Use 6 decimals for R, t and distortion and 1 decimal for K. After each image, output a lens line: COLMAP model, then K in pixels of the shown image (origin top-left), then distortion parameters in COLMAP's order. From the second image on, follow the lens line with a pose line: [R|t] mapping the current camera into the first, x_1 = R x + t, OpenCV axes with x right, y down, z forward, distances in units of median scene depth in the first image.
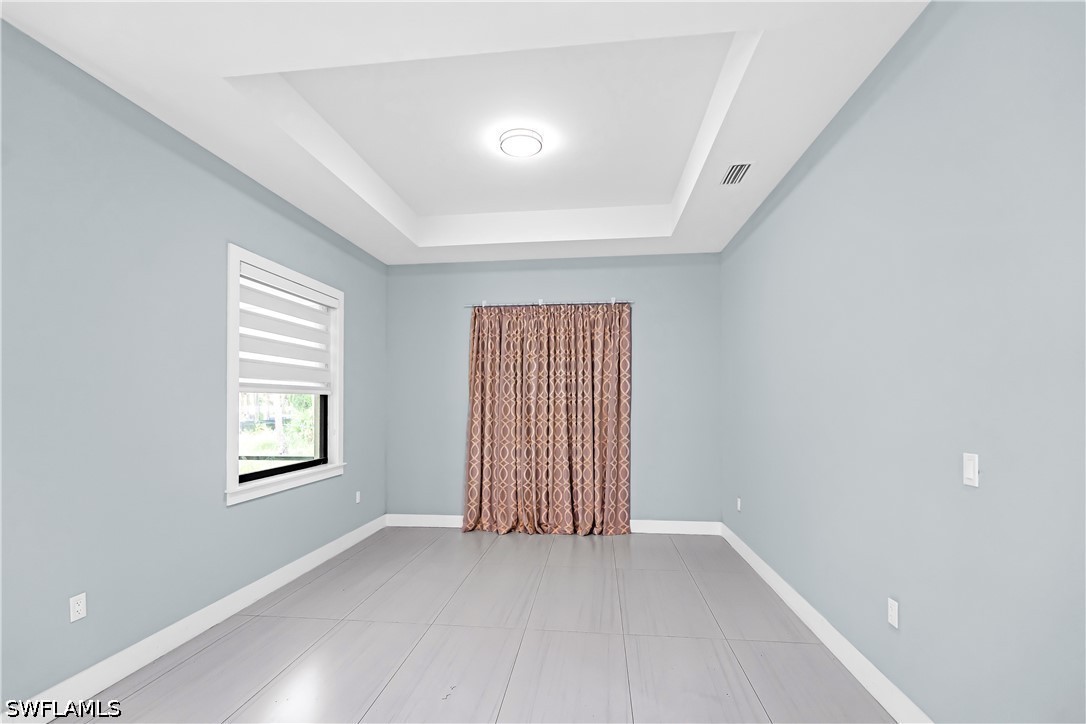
lens RADIAL K [[492.5, 0, 540.6], [0, 492.5, 400.1], [0, 0, 1]] dist [-0.005188, -0.002401]
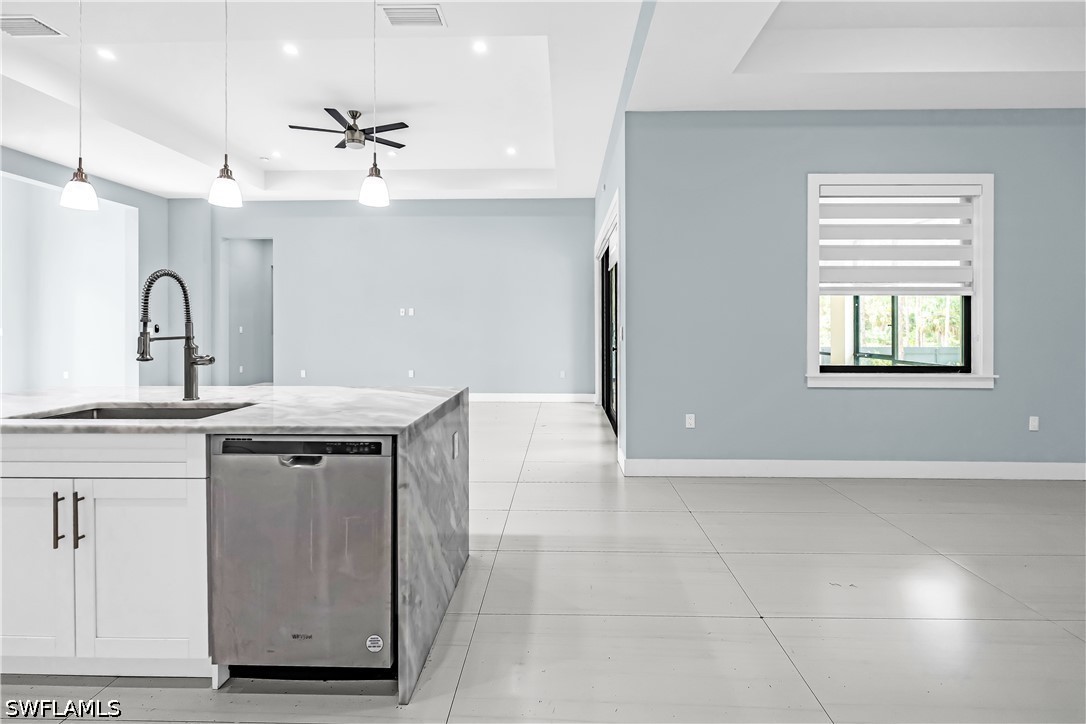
lens RADIAL K [[492.5, 0, 563.9], [0, 492.5, 324.0], [0, 0, 1]] dist [-0.005188, -0.002401]
pose [[0.106879, 0.000081, -0.994272, 0.315898], [0.003357, 0.999994, 0.000442, 0.032613], [0.994266, -0.003385, 0.106878, 0.155552]]
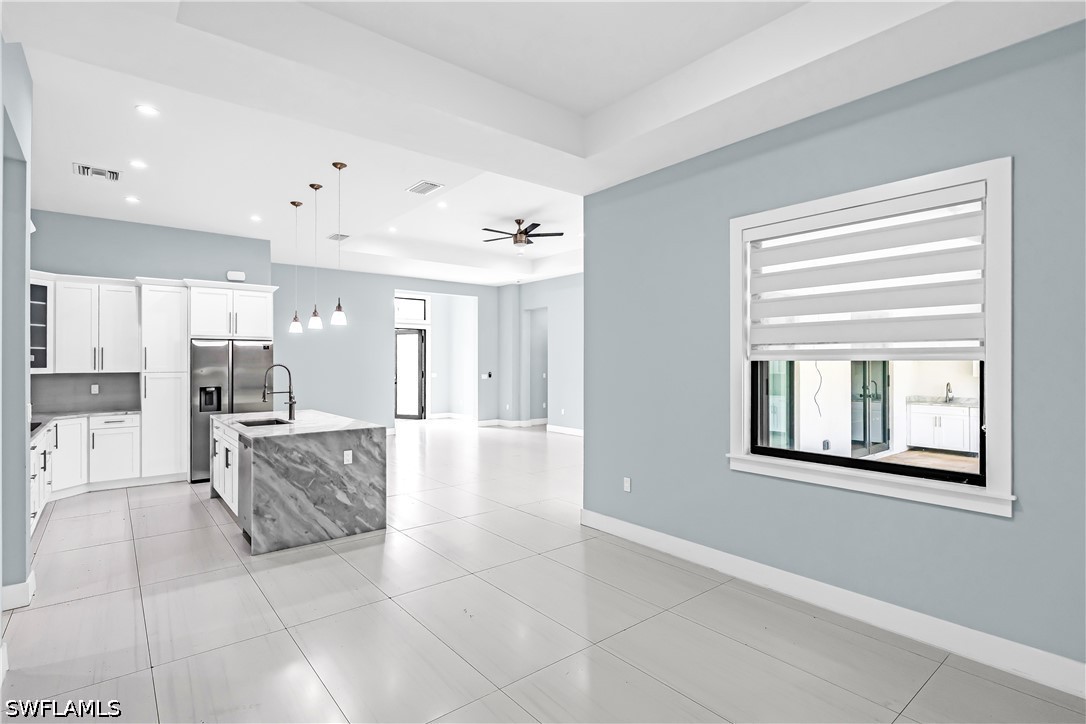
lens RADIAL K [[546.8, 0, 553.6], [0, 546.8, 359.4], [0, 0, 1]] dist [-0.026390, 0.000740]
pose [[-0.692323, -0.002005, -0.721585, 0.280345], [0.004304, 0.999967, -0.006908, -0.008451], [0.721575, -0.007888, -0.692291, 0.922332]]
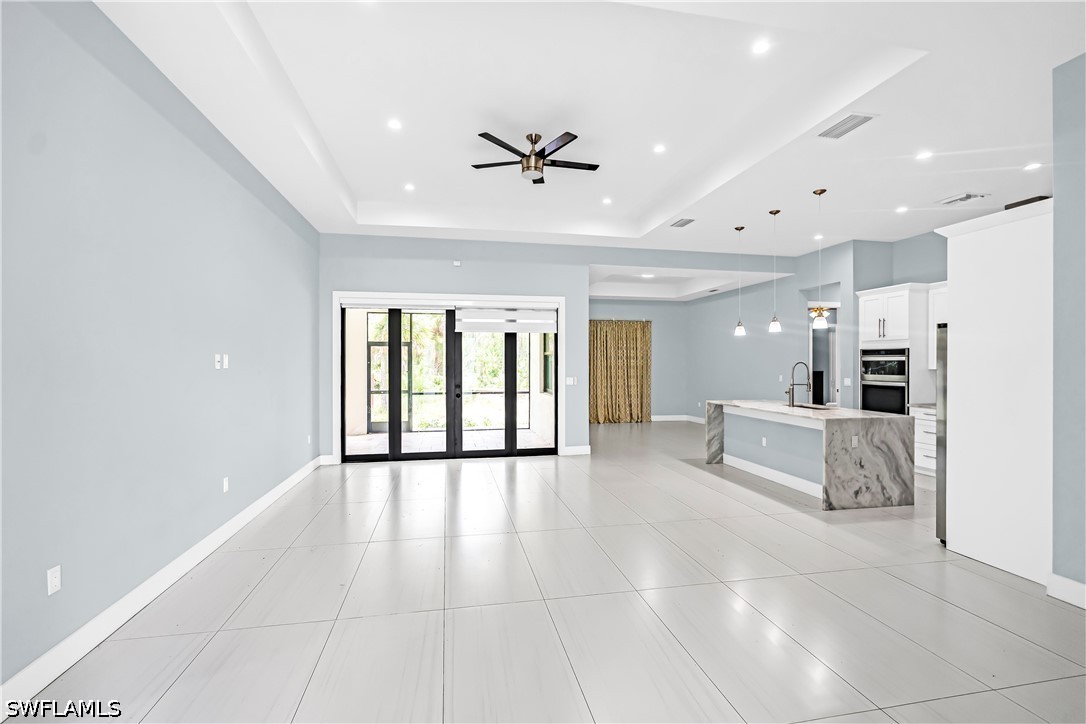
lens RADIAL K [[492.5, 0, 545.0], [0, 492.5, 361.4], [0, 0, 1]] dist [-0.005188, -0.002401]
pose [[0.950687, 0.003397, 0.310132, -0.989329], [-0.003313, 0.999994, -0.000800, -0.006536], [-0.310133, -0.000267, 0.950693, -1.010268]]
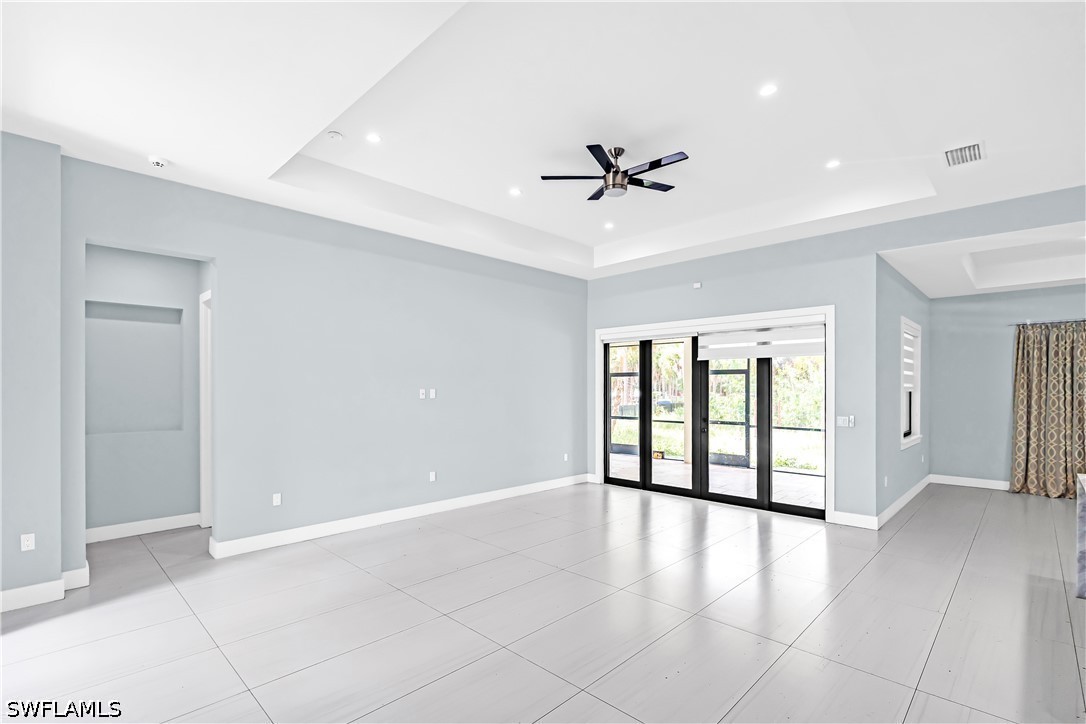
lens RADIAL K [[492.5, 0, 522.2], [0, 492.5, 384.6], [0, 0, 1]] dist [-0.005188, -0.002401]
pose [[0.779471, 0.002135, -0.626434, -0.361518], [-0.002299, 0.999997, 0.000548, -0.026852], [0.626434, 0.001013, 0.779474, -0.887957]]
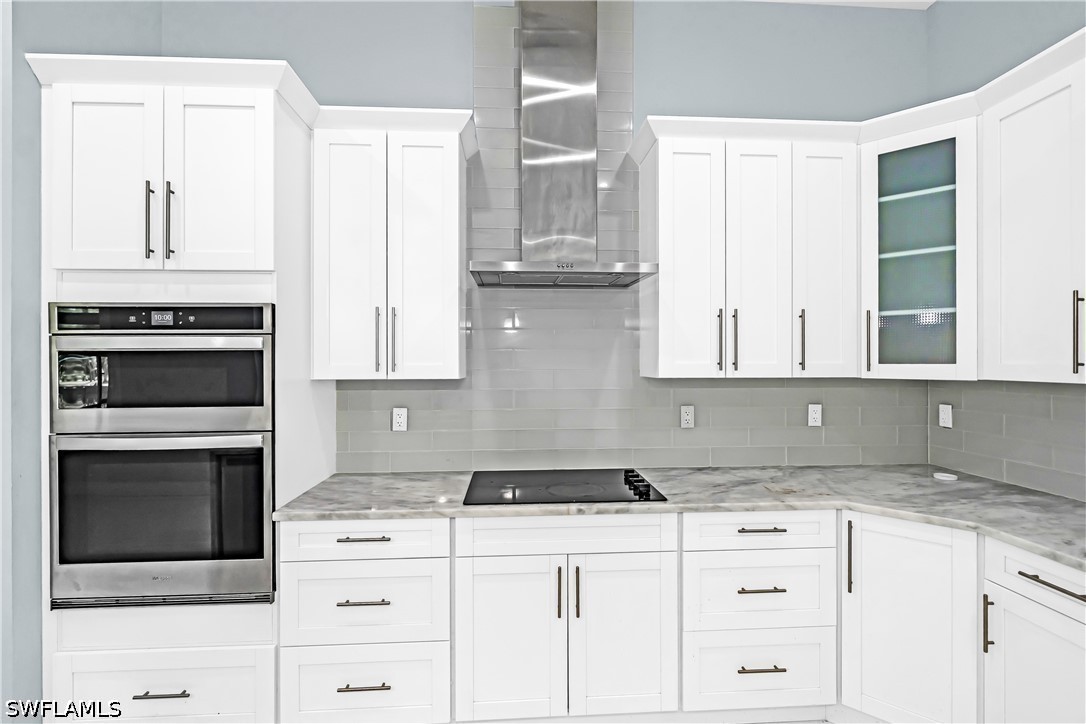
lens RADIAL K [[492.5, 0, 539.9], [0, 492.5, 360.2], [0, 0, 1]] dist [-0.005188, -0.002401]
pose [[-0.186479, 0.002095, 0.982457, -0.111829], [0.004082, 0.999991, -0.001358, -0.004717], [-0.982451, 0.003758, -0.186486, -0.244350]]
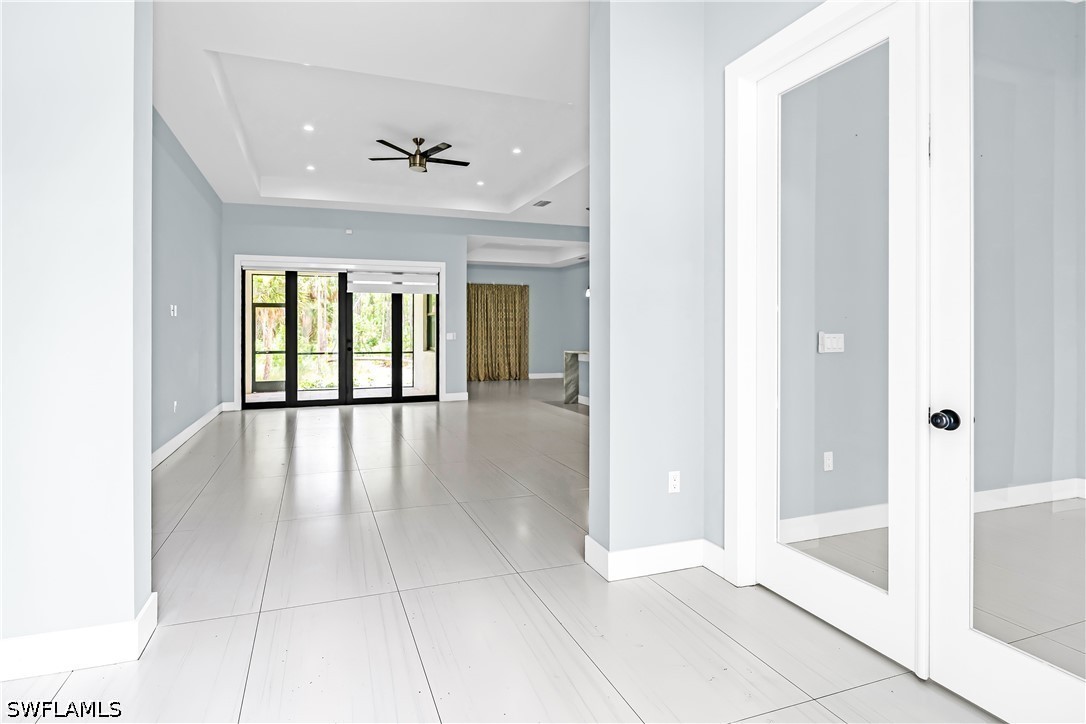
lens RADIAL K [[546.8, 0, 513.0], [0, 546.8, 320.5], [0, 0, 1]] dist [-0.026390, 0.000740]
pose [[0.893359, 0.010388, 0.449223, -1.104990], [-0.000904, 0.999772, -0.021321, 0.035527], [-0.449342, 0.018641, 0.893165, -1.387371]]
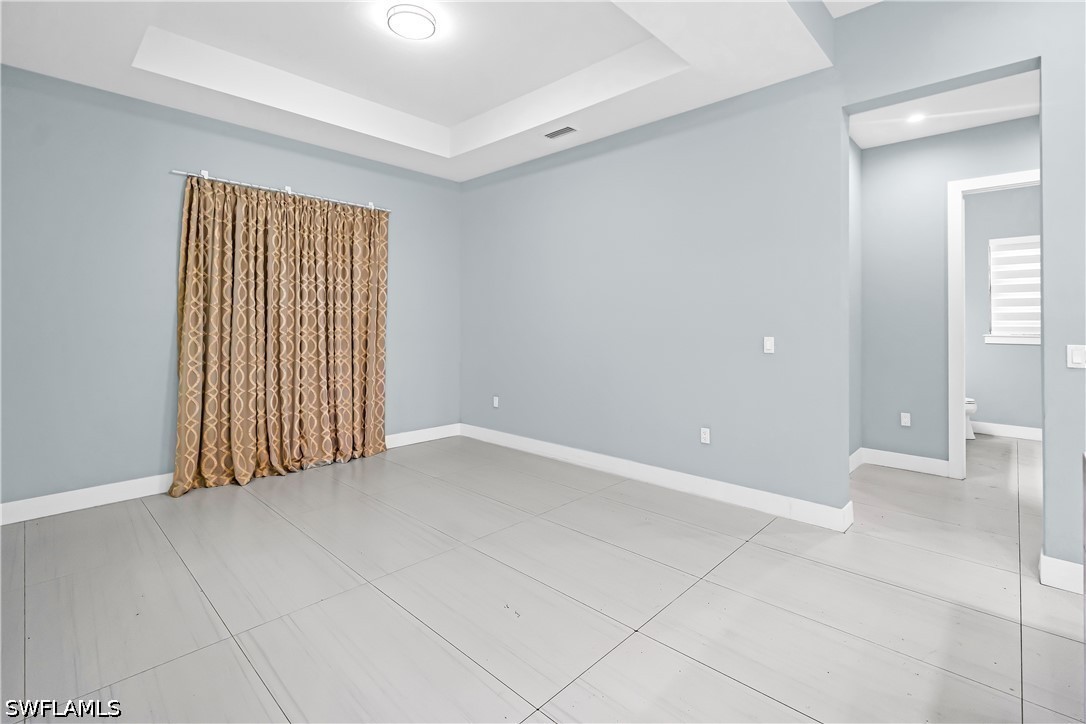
lens RADIAL K [[492.5, 0, 559.2], [0, 492.5, 316.3], [0, 0, 1]] dist [-0.005188, -0.002401]
pose [[0.595628, 0.016382, 0.803093, -0.393668], [-0.008966, 0.999865, -0.013746, 0.018785], [-0.803210, 0.000987, 0.595695, 0.153057]]
